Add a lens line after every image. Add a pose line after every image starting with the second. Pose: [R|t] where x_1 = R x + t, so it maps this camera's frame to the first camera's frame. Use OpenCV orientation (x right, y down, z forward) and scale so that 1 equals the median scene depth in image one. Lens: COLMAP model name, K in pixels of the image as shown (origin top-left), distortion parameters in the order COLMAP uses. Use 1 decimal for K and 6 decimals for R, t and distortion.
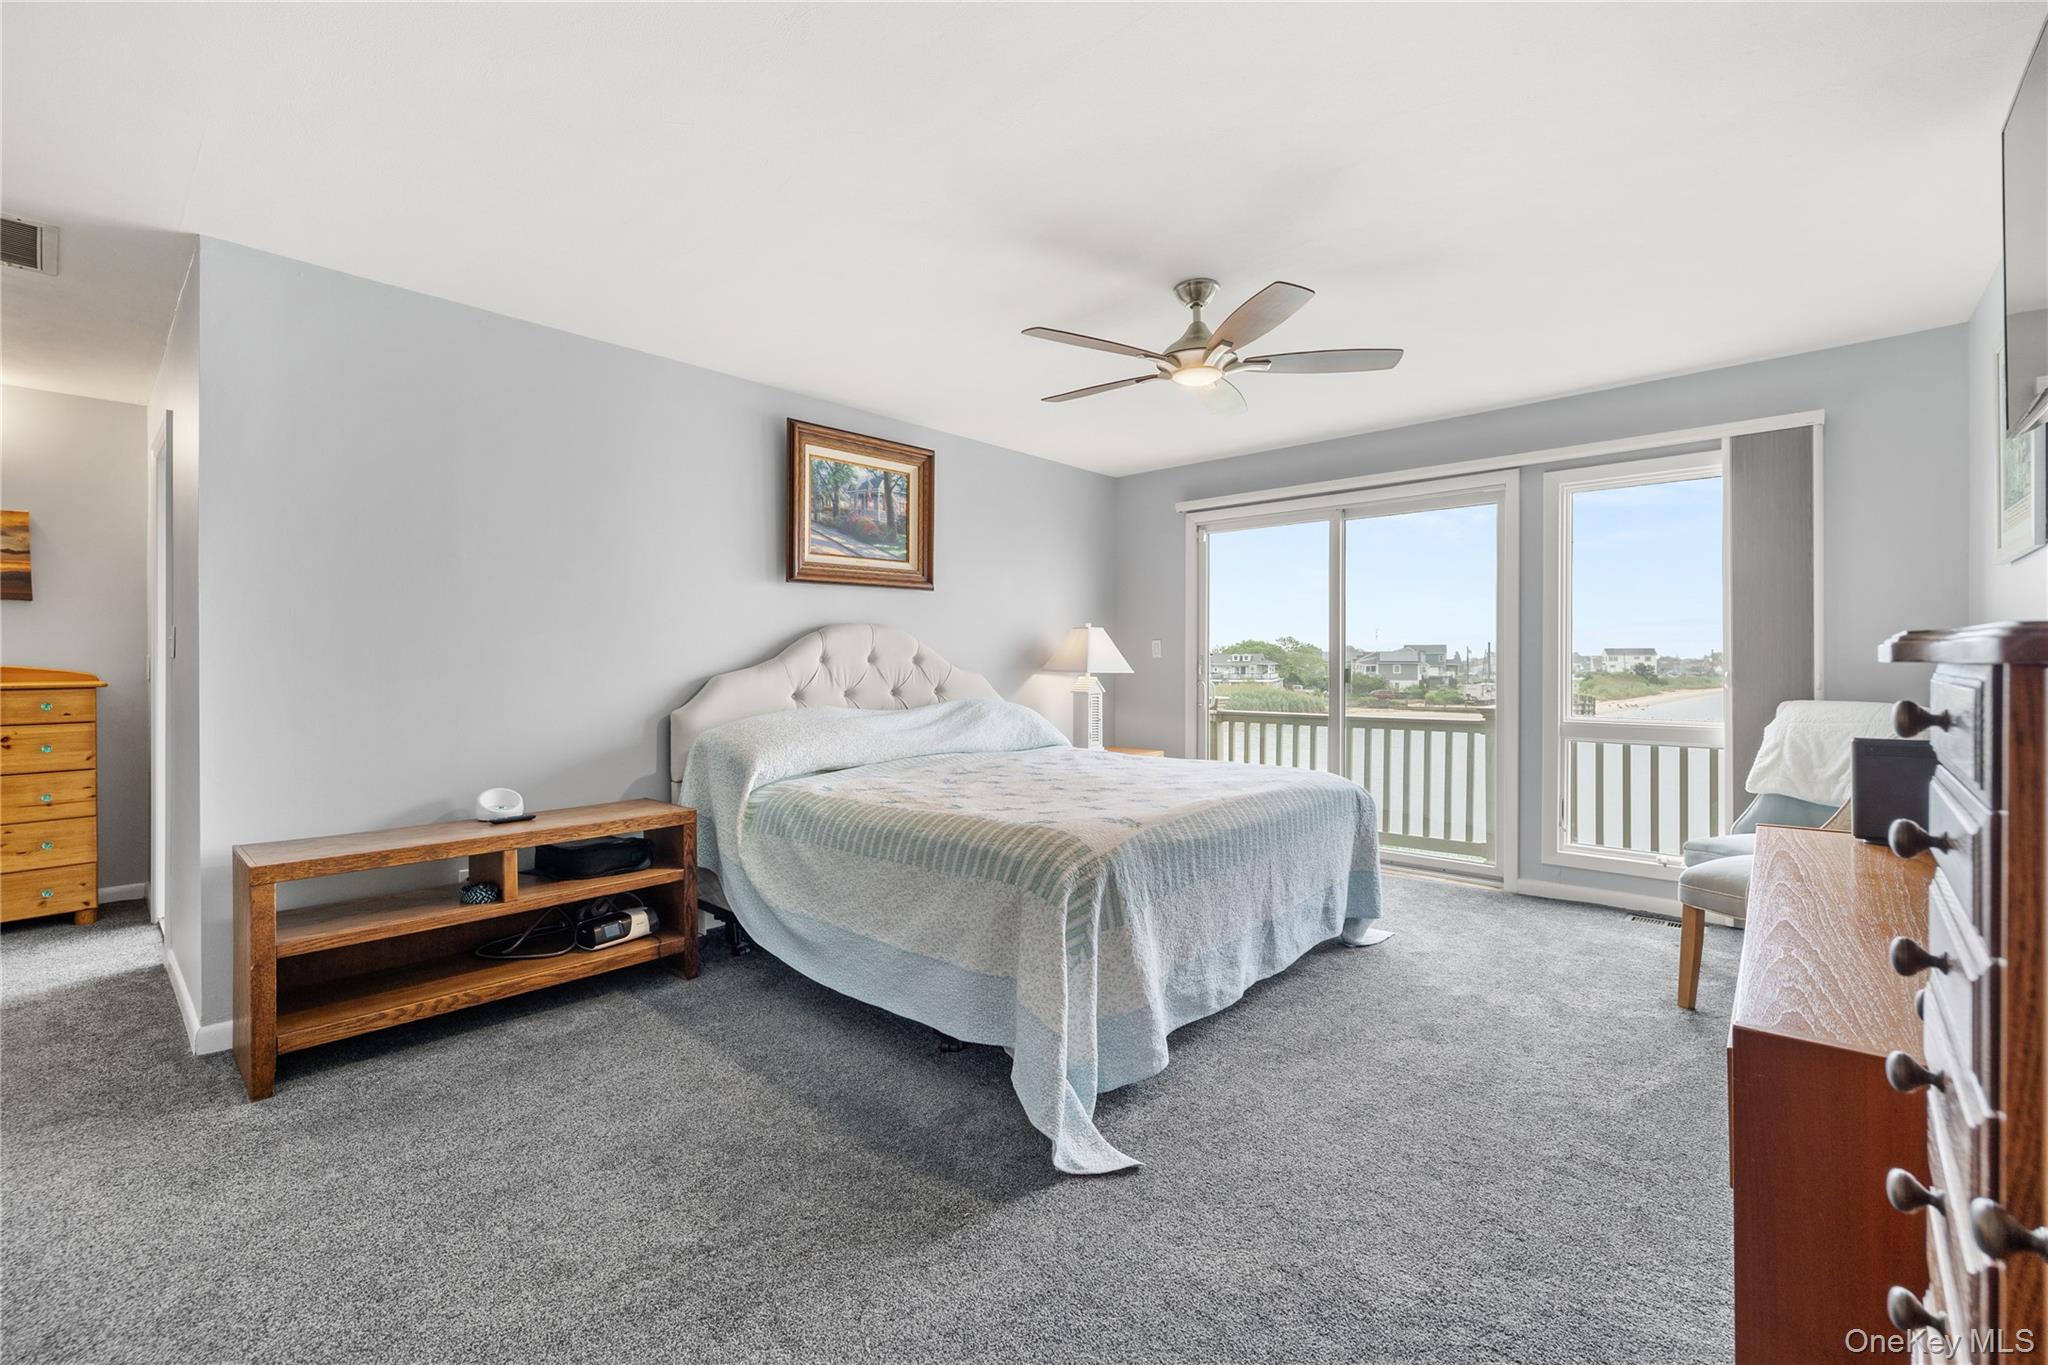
lens RADIAL K [[863.8, 0, 1010.2], [0, 863.8, 669.4], [0, 0, 1]] dist [-0.000189, -0.000468]
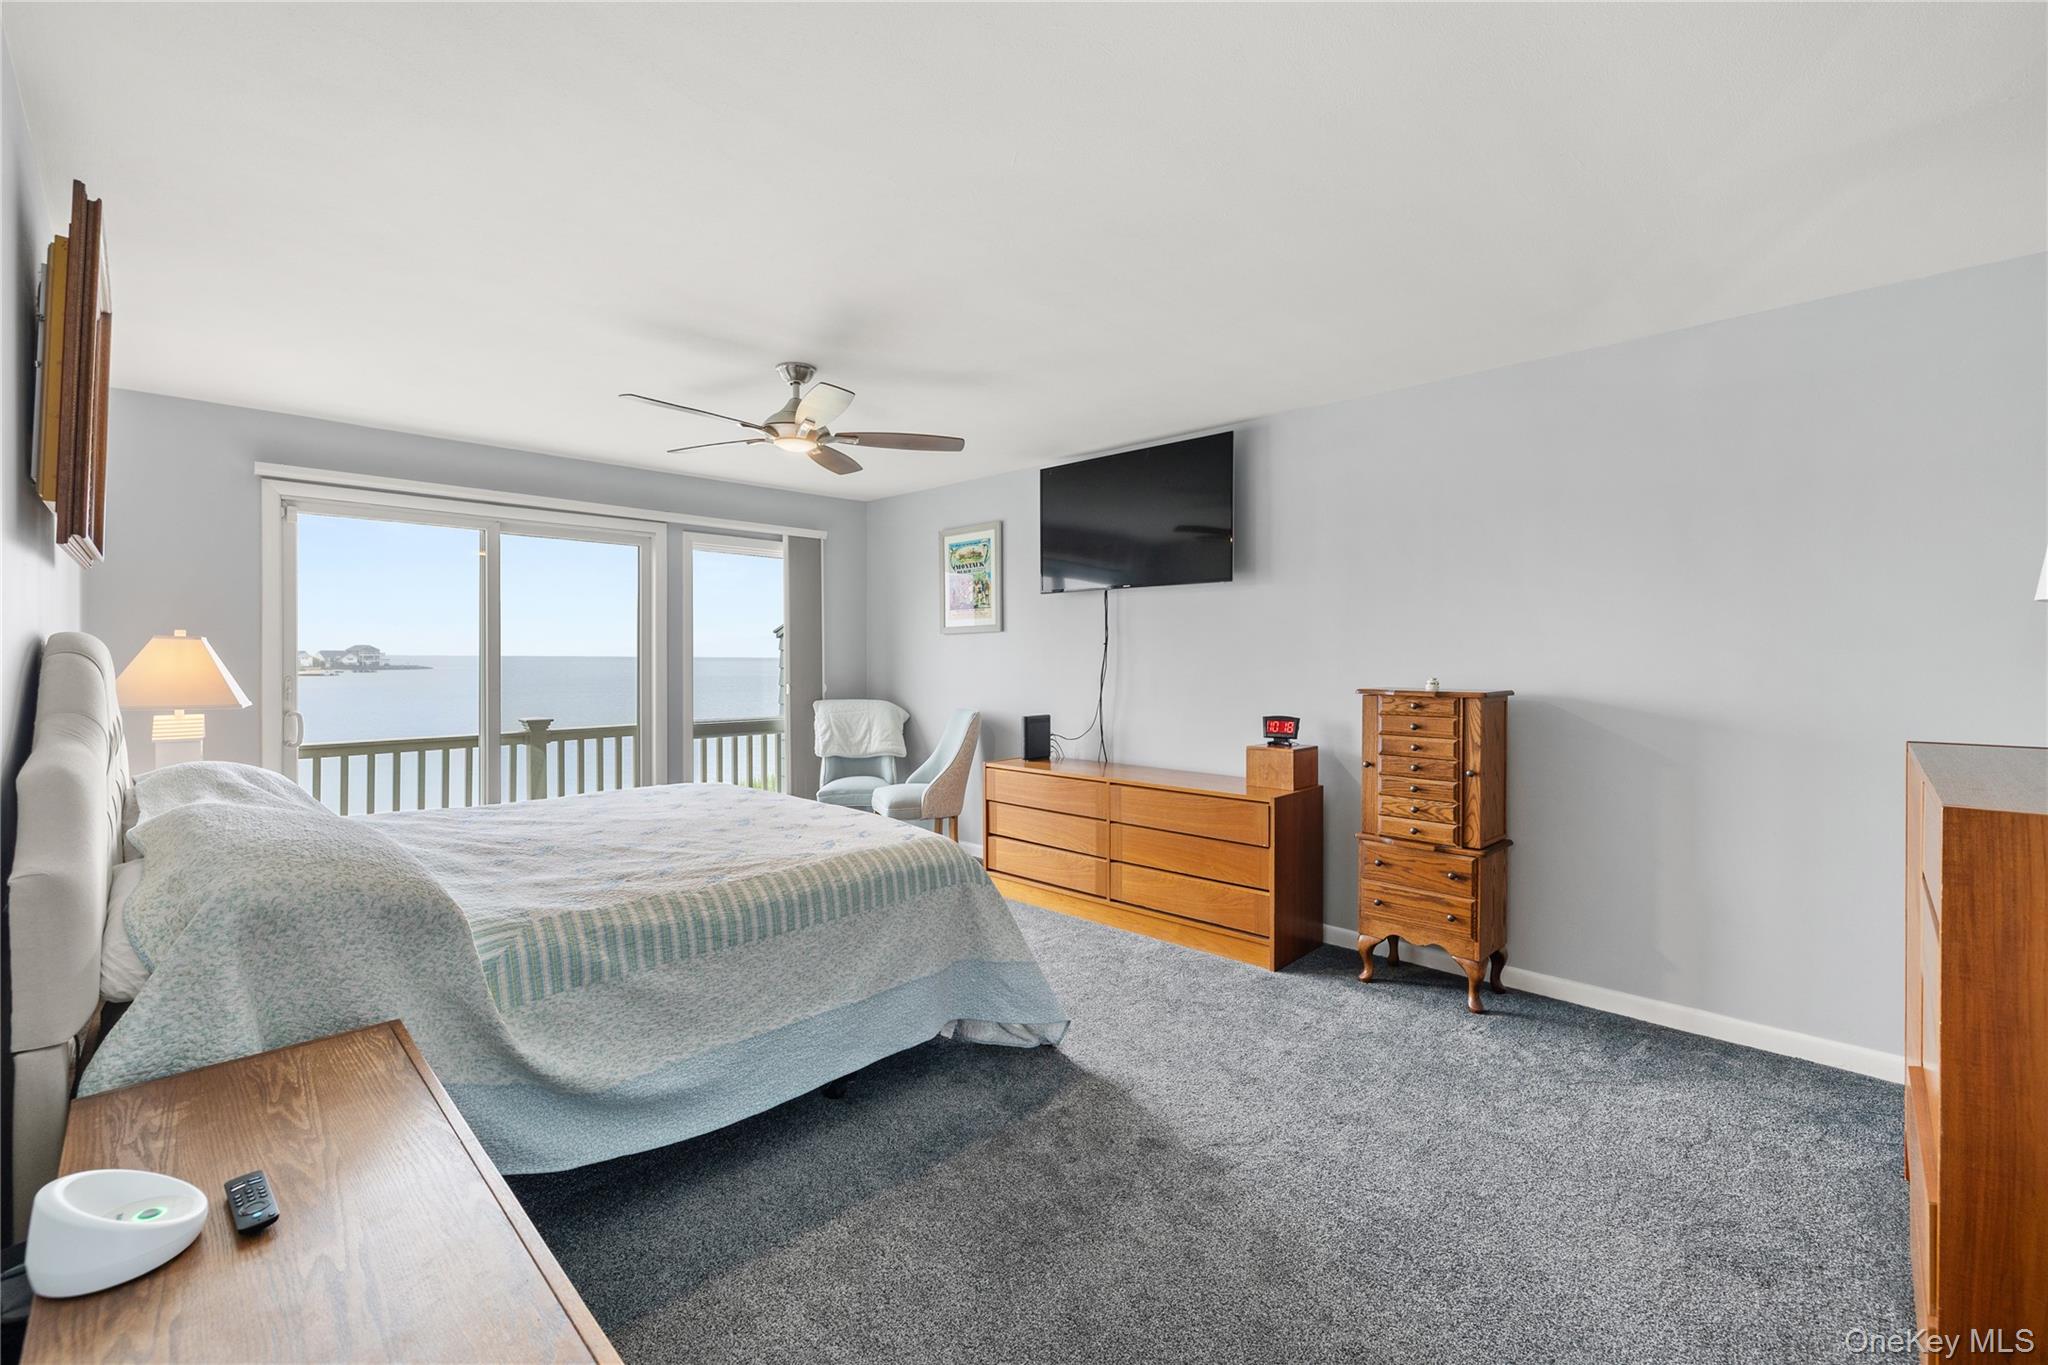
lens RADIAL K [[863.8, 0, 1010.2], [0, 863.8, 669.4], [0, 0, 1]] dist [-0.000189, -0.000468]
pose [[0.042779, -0.012740, 0.999003, -0.773980], [0.005224, 0.999908, 0.012528, -0.044346], [-0.999071, 0.004683, 0.042842, 0.557195]]
